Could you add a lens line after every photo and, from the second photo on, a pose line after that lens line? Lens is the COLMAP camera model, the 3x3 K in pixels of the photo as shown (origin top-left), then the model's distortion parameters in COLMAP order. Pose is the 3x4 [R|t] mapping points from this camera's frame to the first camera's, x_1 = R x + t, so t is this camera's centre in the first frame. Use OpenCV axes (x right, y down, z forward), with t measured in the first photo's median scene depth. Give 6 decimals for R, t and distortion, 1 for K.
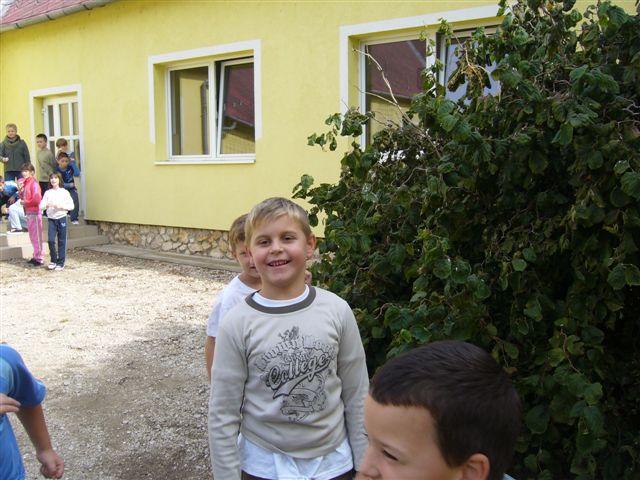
lens RADIAL K [[673.6, 0, 320.0], [0, 673.6, 240.0], [0, 0, 1]] dist [-0.080709, 0.039241]
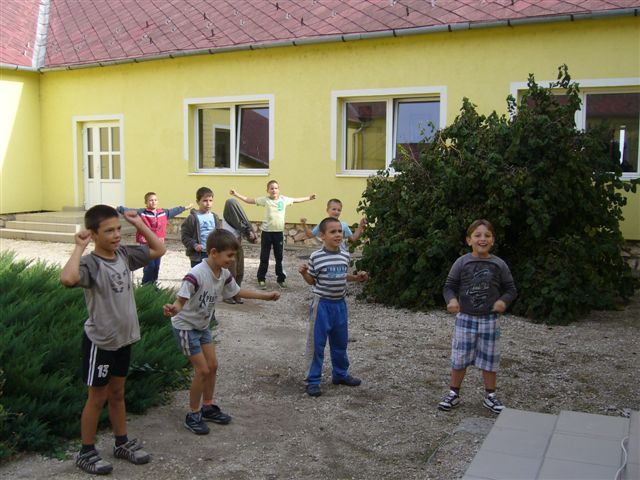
lens RADIAL K [[644.2, 0, 320.0], [0, 644.2, 240.0], [0, 0, 1]] dist [-0.084948, -0.003258]
pose [[0.987859, -0.001684, 0.155345, -0.191320], [0.002350, 0.999989, -0.004107, 0.032811], [-0.155337, 0.004422, 0.987852, -0.403974]]
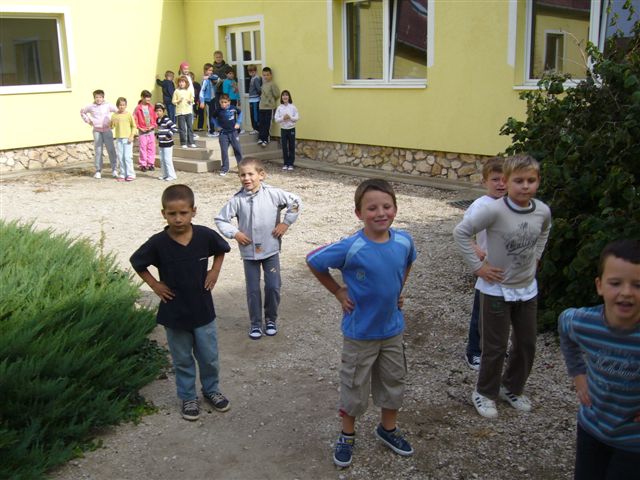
lens RADIAL K [[673.9, 0, 307.6], [0, 673.9, 228.5], [0, 0, 1]] dist [-0.077240, 0.031079]
pose [[0.978987, 0.029220, -0.201816, -0.053766], [-0.004843, 0.992733, 0.120241, -0.013402], [0.203863, -0.116737, 0.972015, -0.152067]]
